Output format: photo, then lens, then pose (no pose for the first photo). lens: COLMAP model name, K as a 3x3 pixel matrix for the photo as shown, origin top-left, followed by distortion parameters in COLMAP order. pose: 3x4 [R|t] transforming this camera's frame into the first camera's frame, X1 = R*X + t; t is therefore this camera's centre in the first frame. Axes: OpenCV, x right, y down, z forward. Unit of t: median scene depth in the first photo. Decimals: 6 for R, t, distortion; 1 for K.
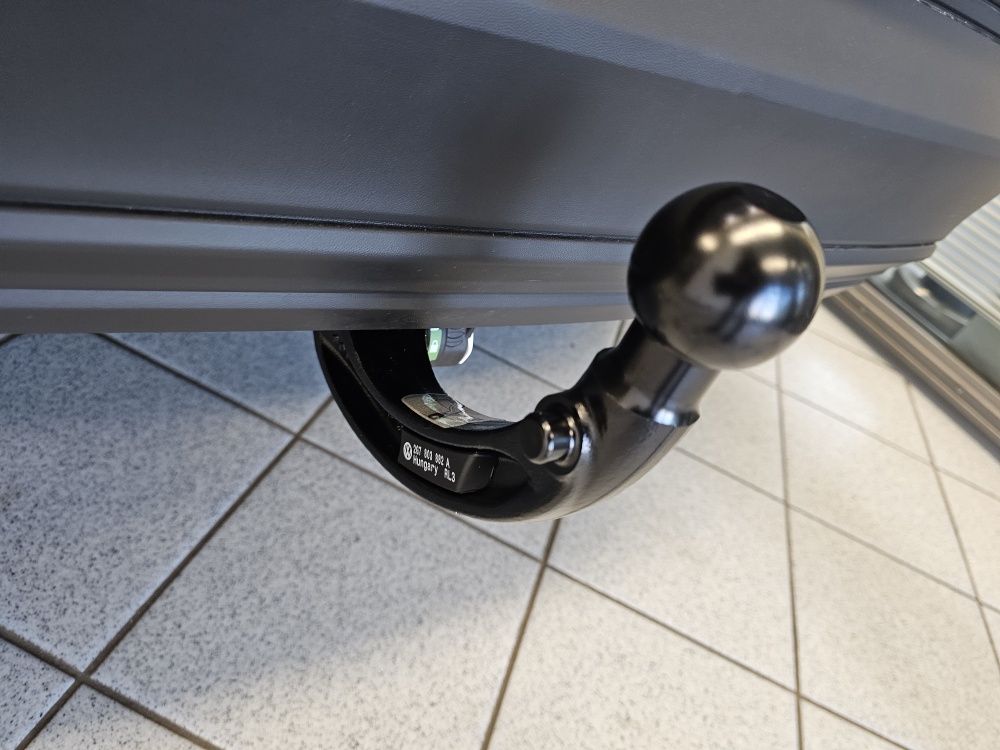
lens RADIAL K [[672.2, 0, 505.6], [0, 672.2, 369.5], [0, 0, 1]] dist [0.055495, -0.059802]
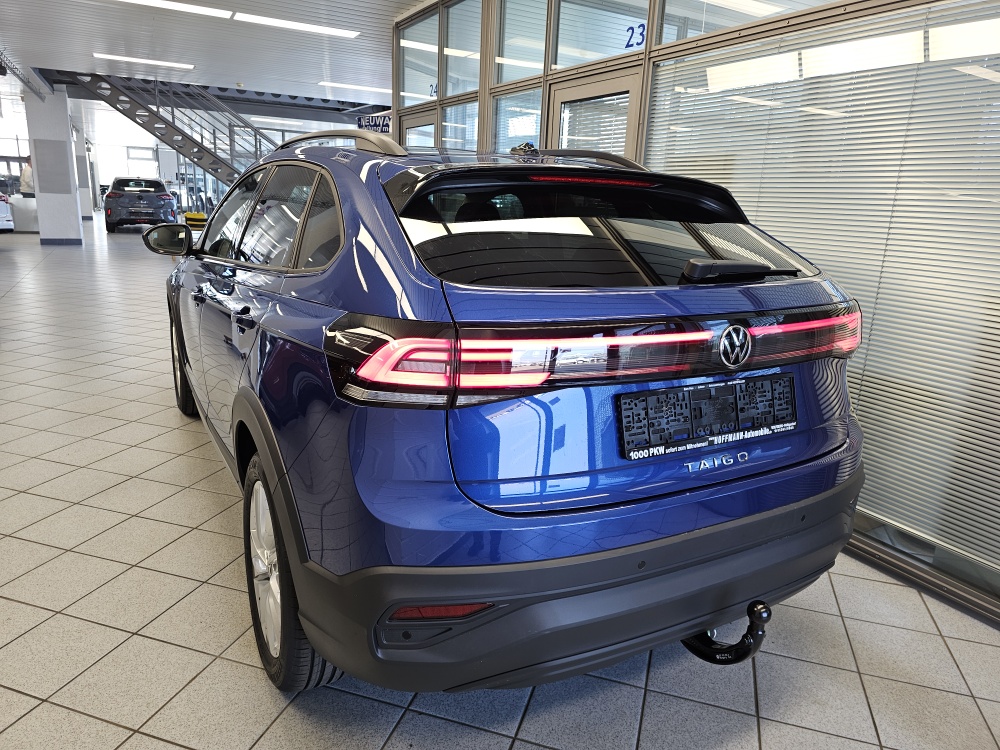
lens RADIAL K [[672.2, 0, 505.6], [0, 672.2, 369.5], [0, 0, 1]] dist [0.055495, -0.059802]
pose [[0.952131, -0.300236, -0.057487, -0.292033], [0.247870, 0.868324, -0.429621, 0.020197], [0.178905, 0.394806, 0.901178, -1.888498]]
